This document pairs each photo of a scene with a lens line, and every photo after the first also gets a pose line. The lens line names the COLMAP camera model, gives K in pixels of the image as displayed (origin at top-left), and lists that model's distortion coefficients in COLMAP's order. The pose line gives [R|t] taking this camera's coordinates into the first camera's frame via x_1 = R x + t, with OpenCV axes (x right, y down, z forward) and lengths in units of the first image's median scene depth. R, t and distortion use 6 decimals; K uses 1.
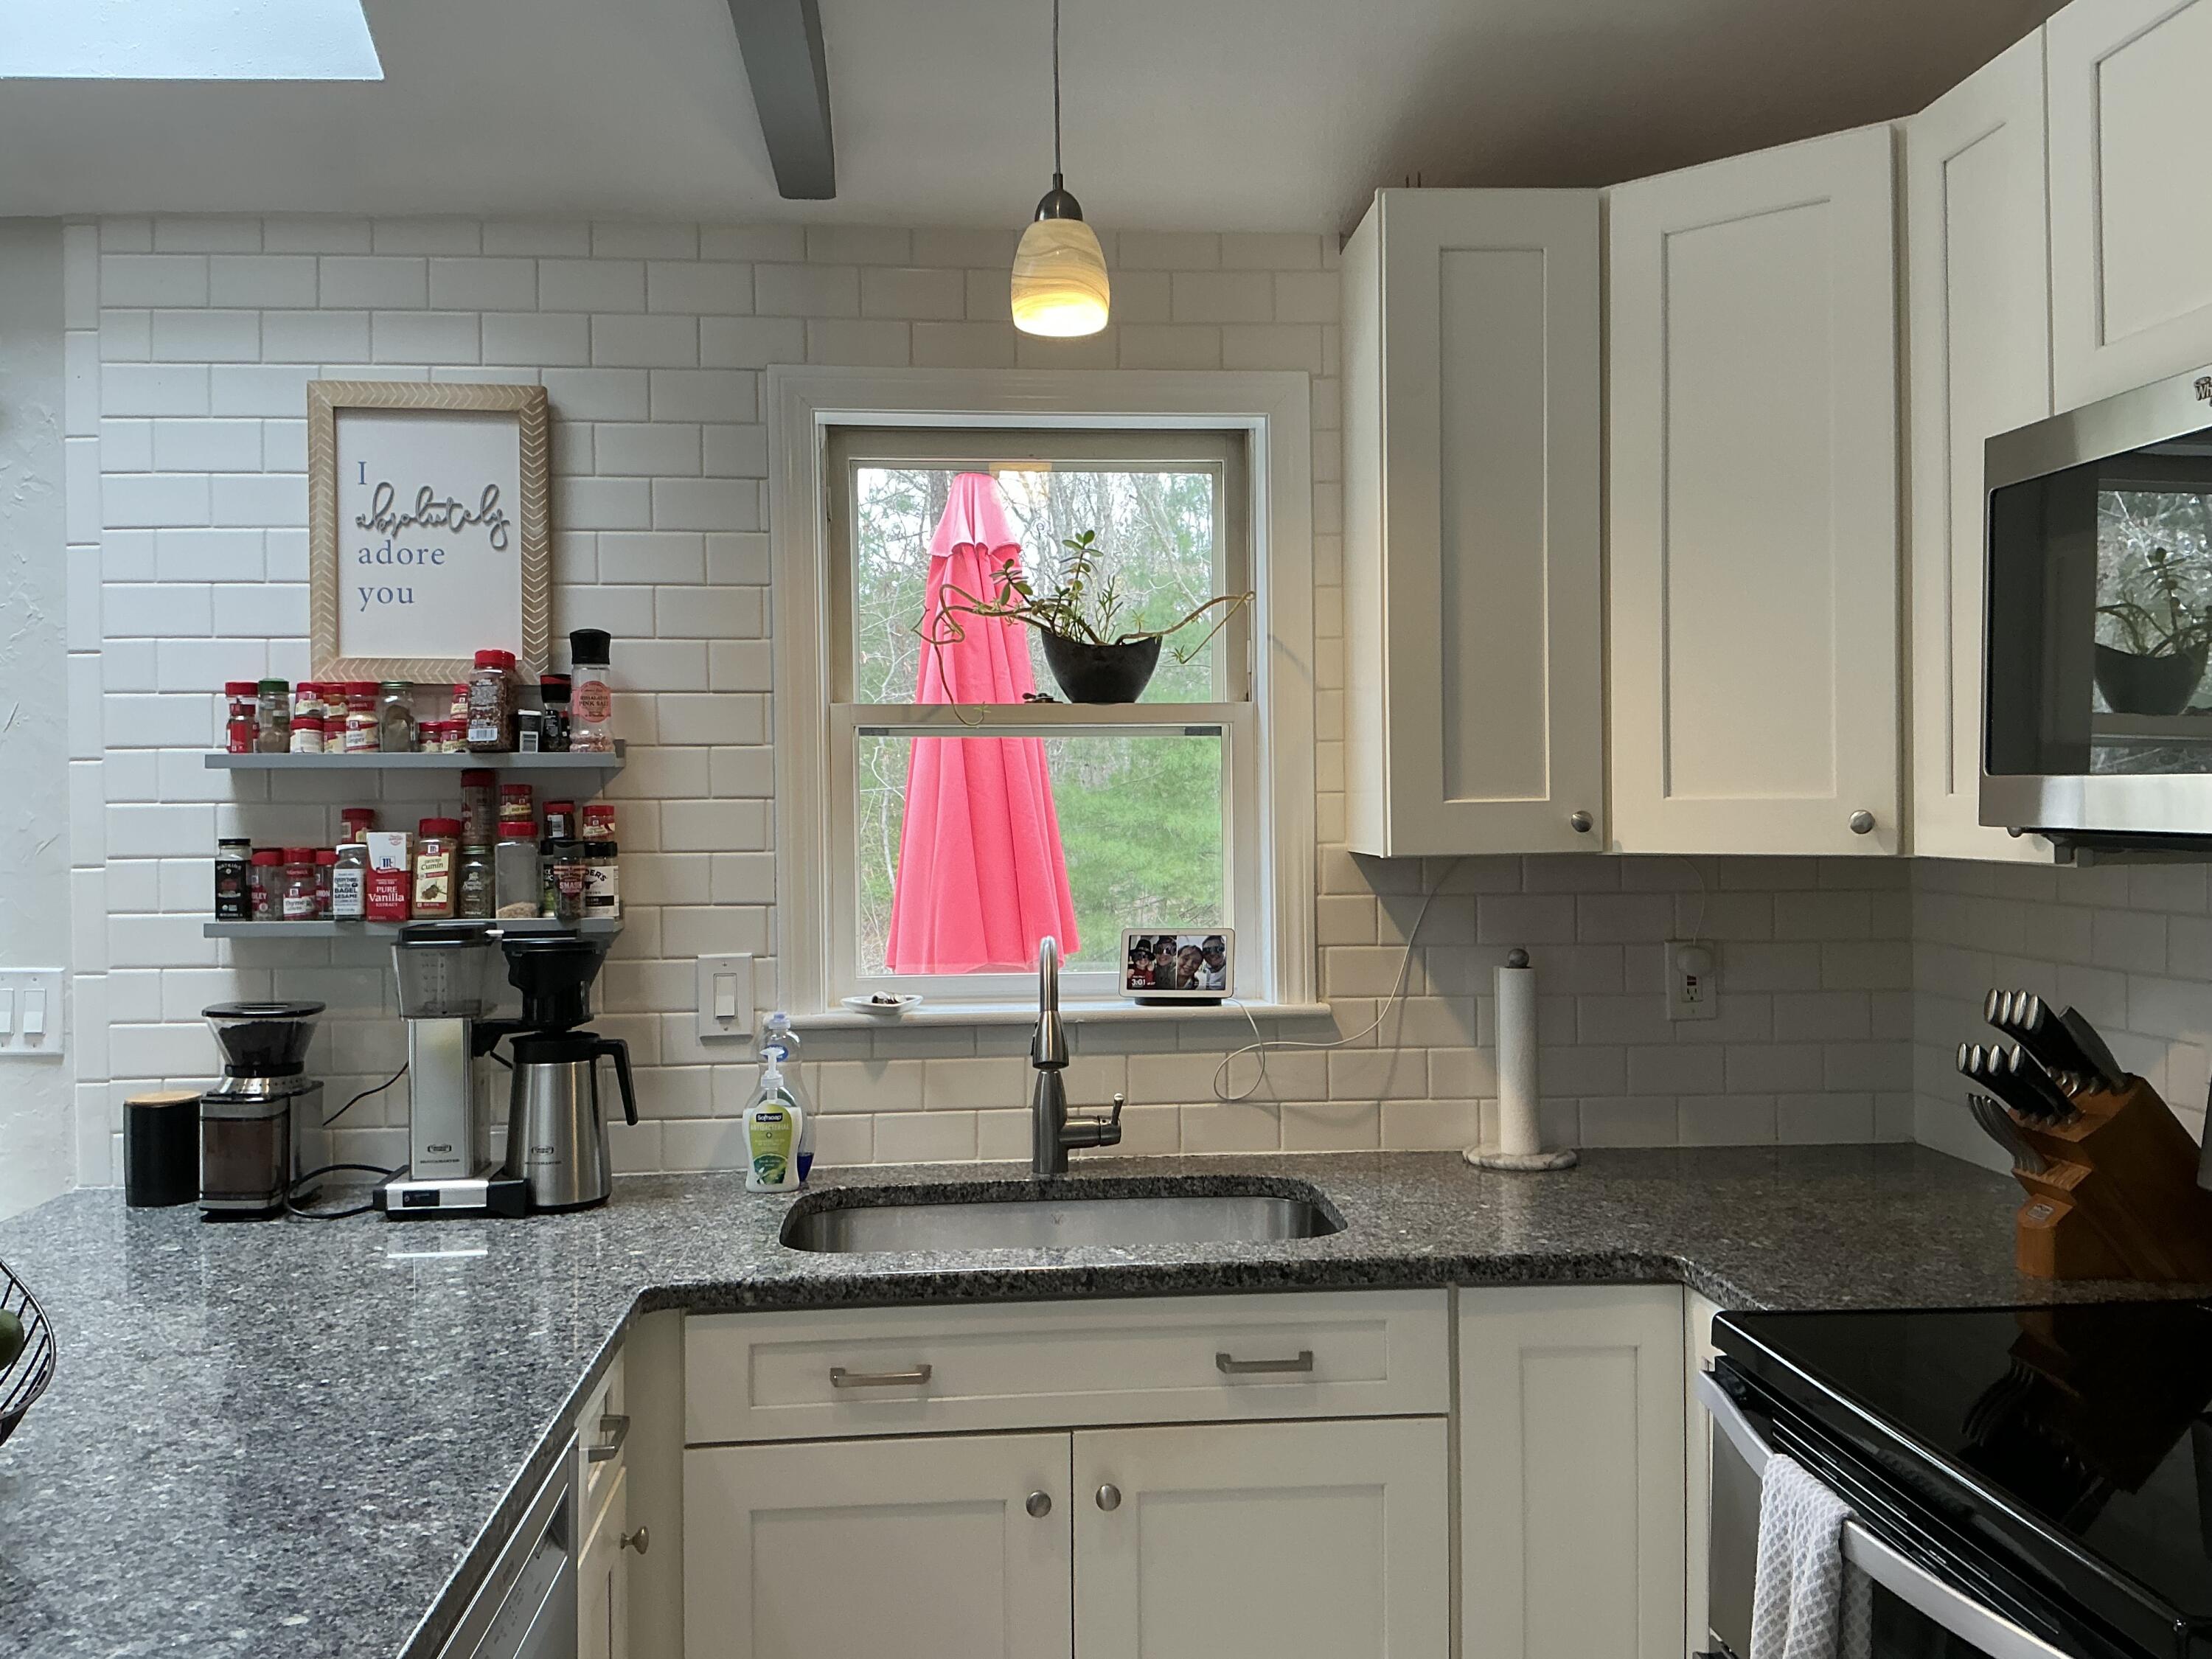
lens RADIAL K [[1837.5, 0, 1110.7], [0, 1837.5, 830.7], [0, 0, 1]] dist [0.151941, -0.320055]
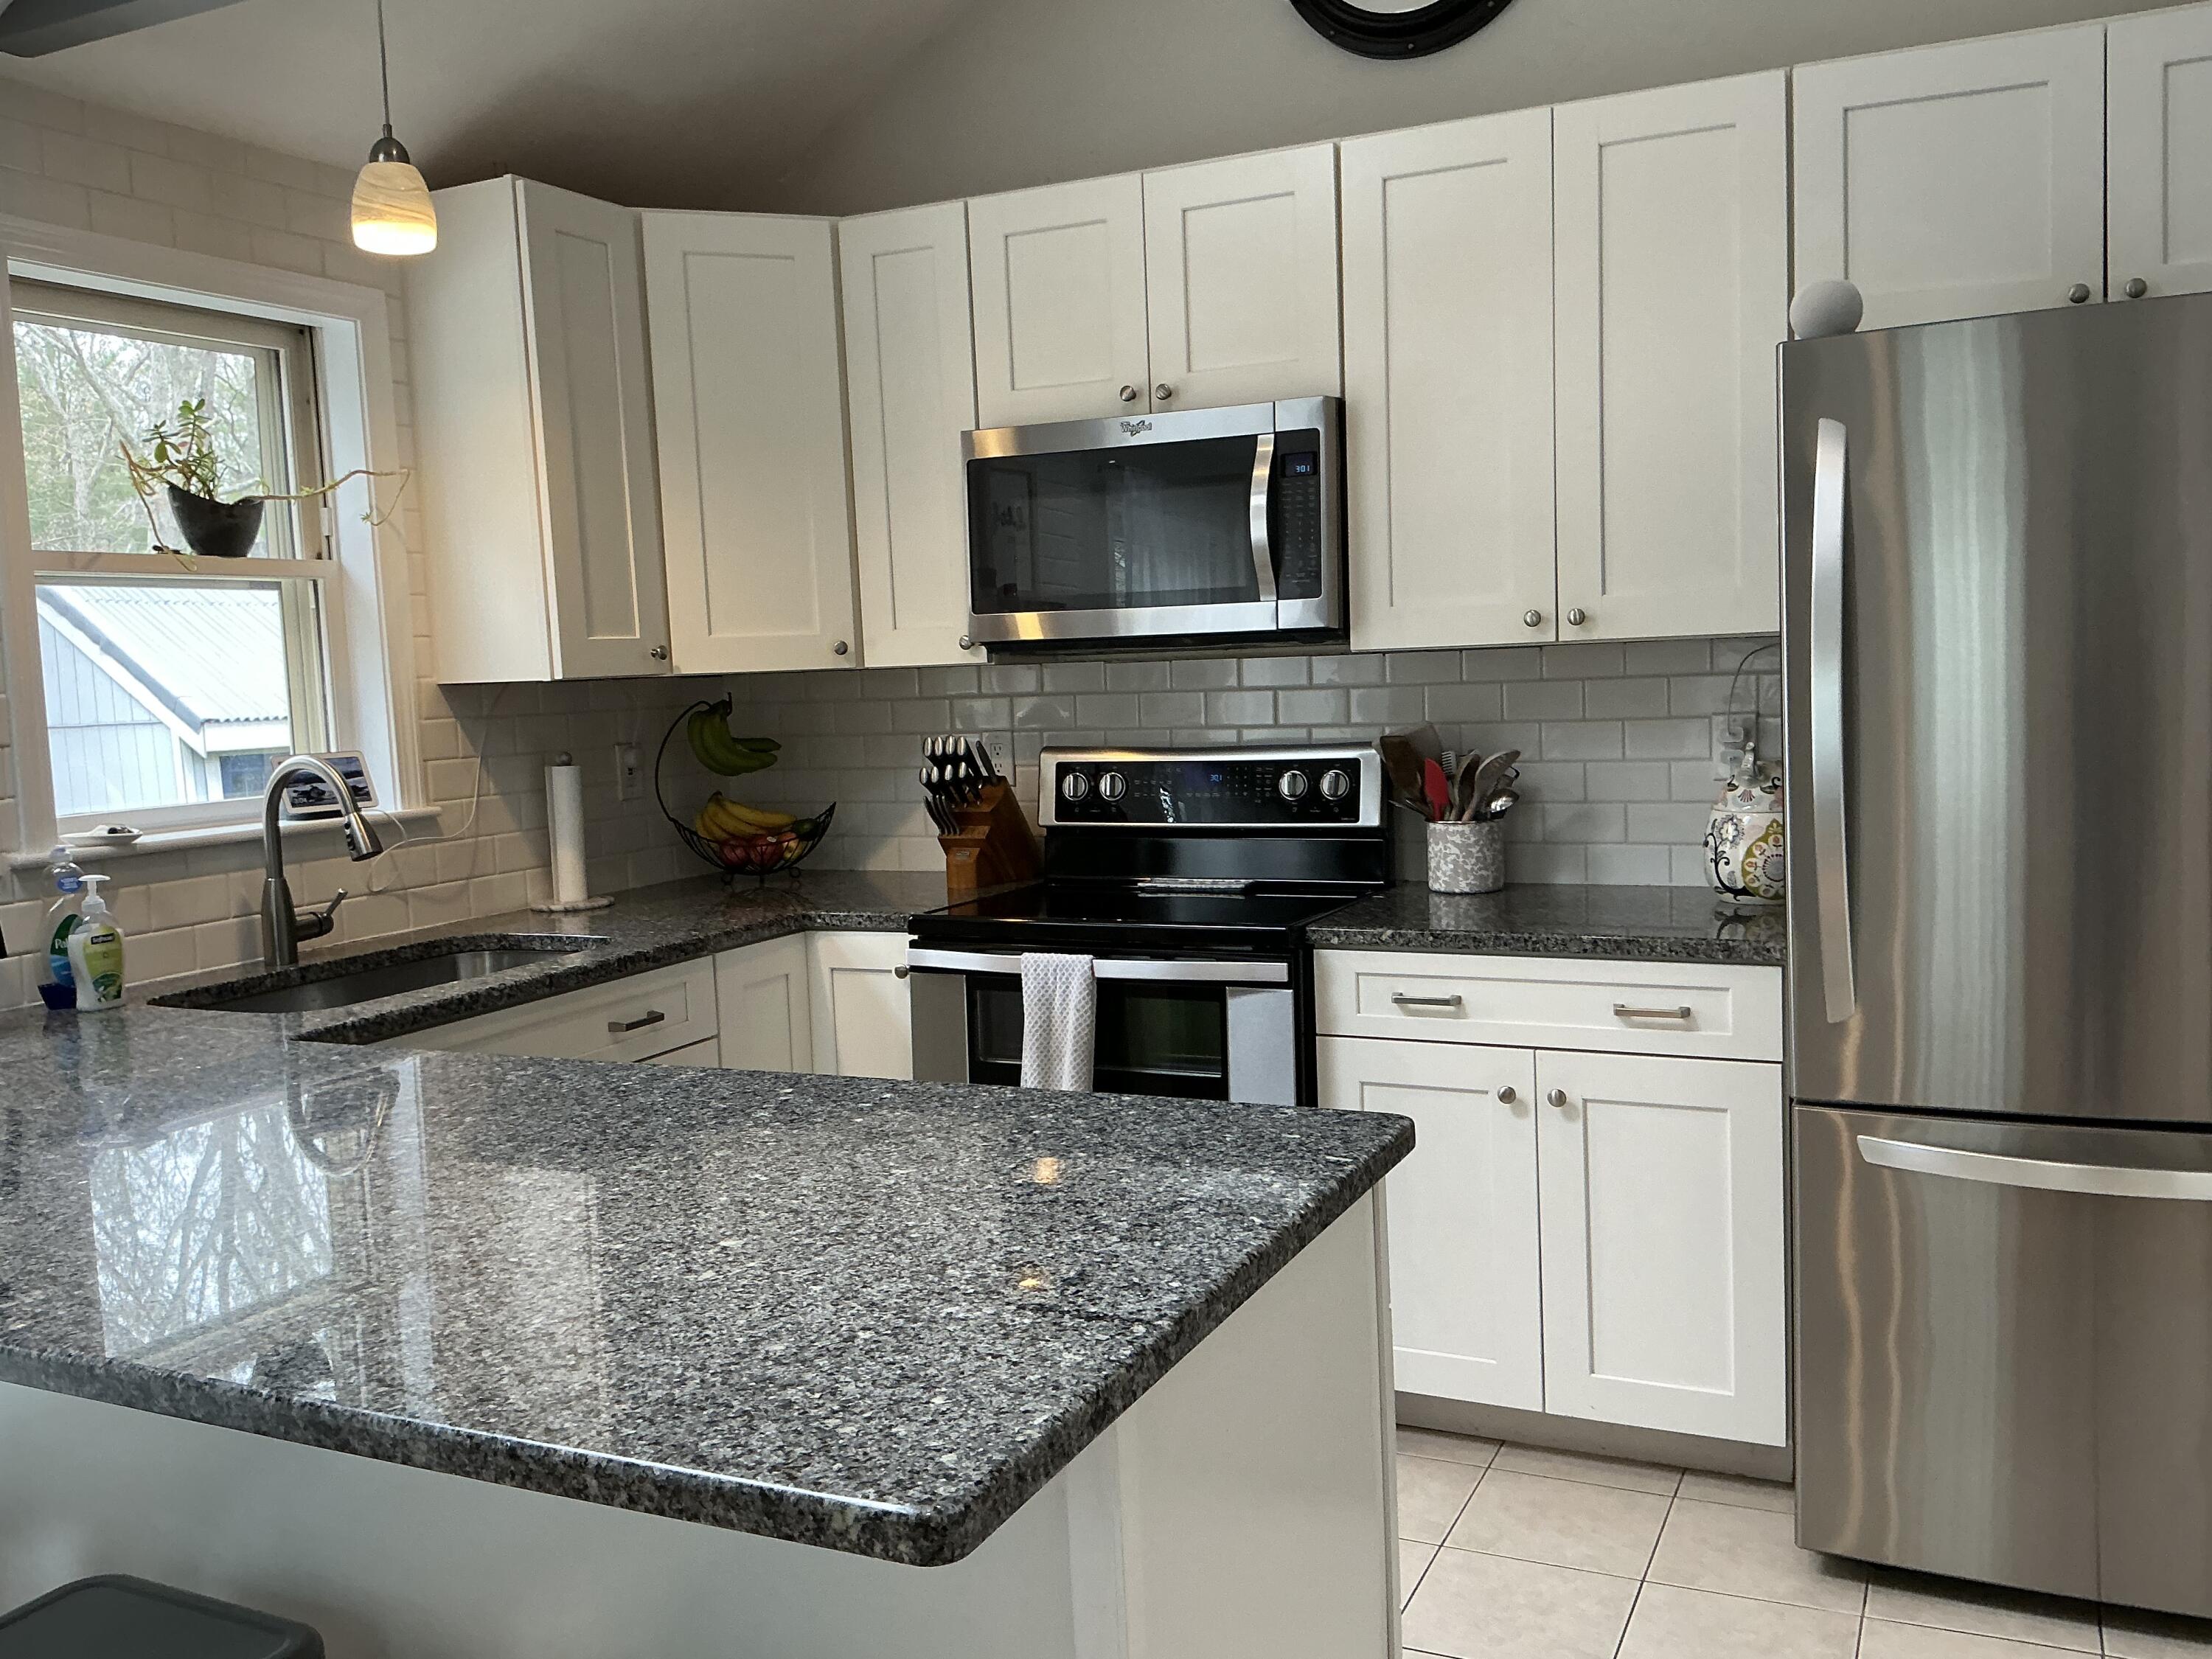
lens RADIAL K [[1837.5, 0, 1110.7], [0, 1837.5, 830.7], [0, 0, 1]] dist [0.151941, -0.320055]
pose [[0.499437, -0.088545, 0.861813, -0.790501], [0.047511, 0.996066, 0.074805, 0.039821], [-0.865046, 0.003585, 0.501679, -0.034228]]
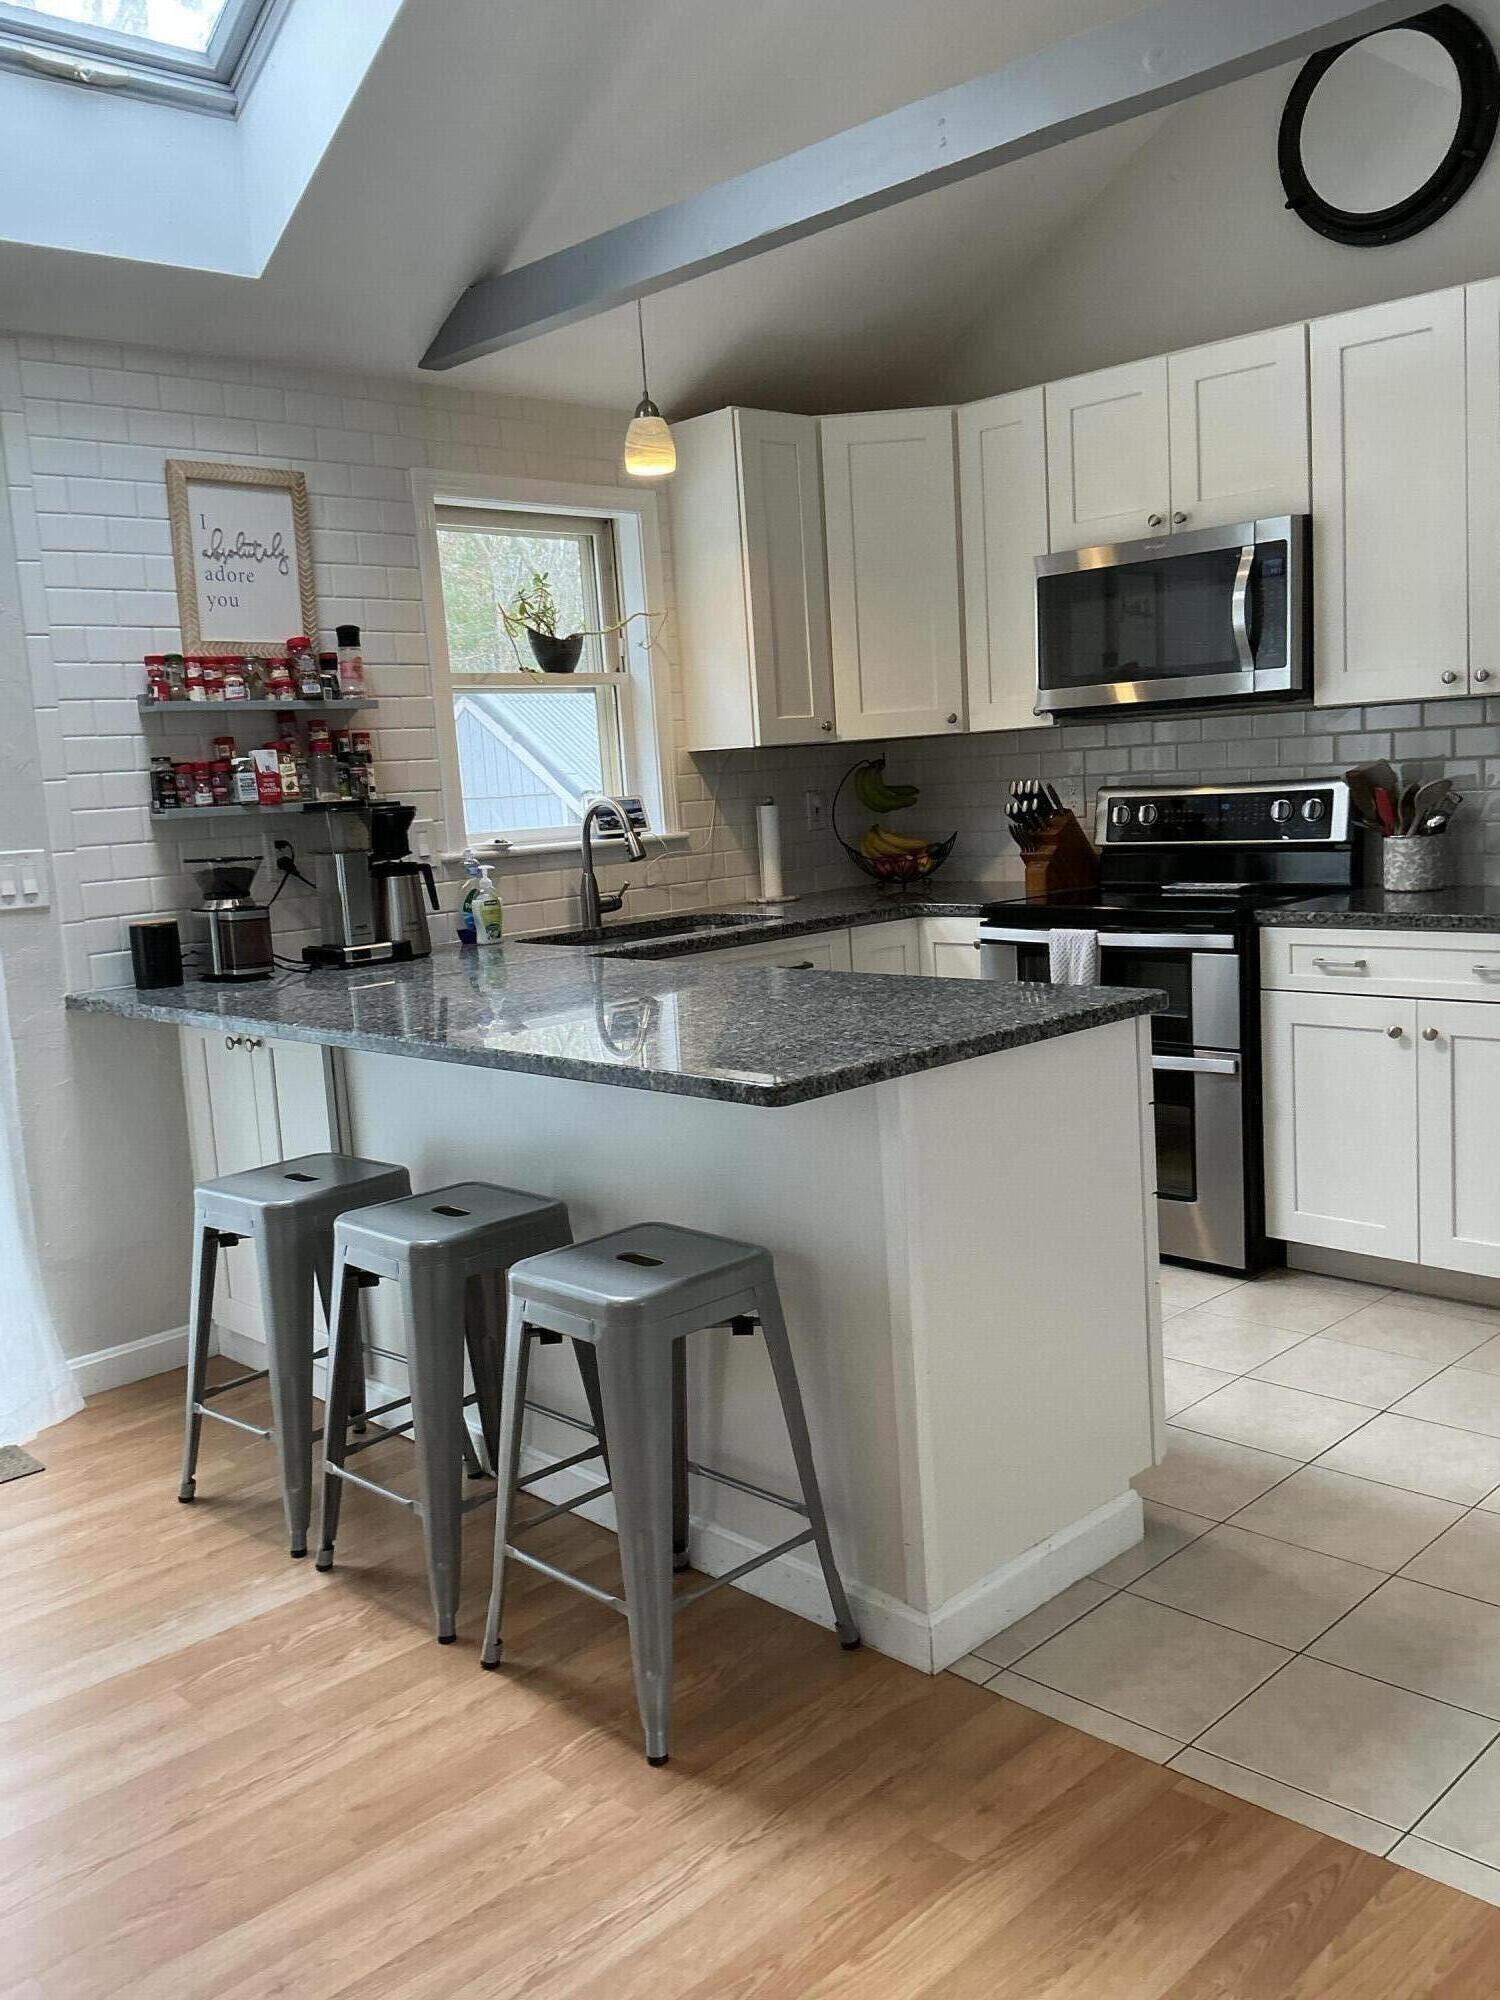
lens RADIAL K [[1661.4, 0, 755.0], [0, 1661.4, 999.6], [0, 0, 1]] dist [0.151941, -0.320055]
pose [[0.770015, -0.125026, 0.625656, -0.993188], [0.063929, 0.990796, 0.119314, 0.068511], [-0.634815, -0.051876, 0.770921, -0.419341]]
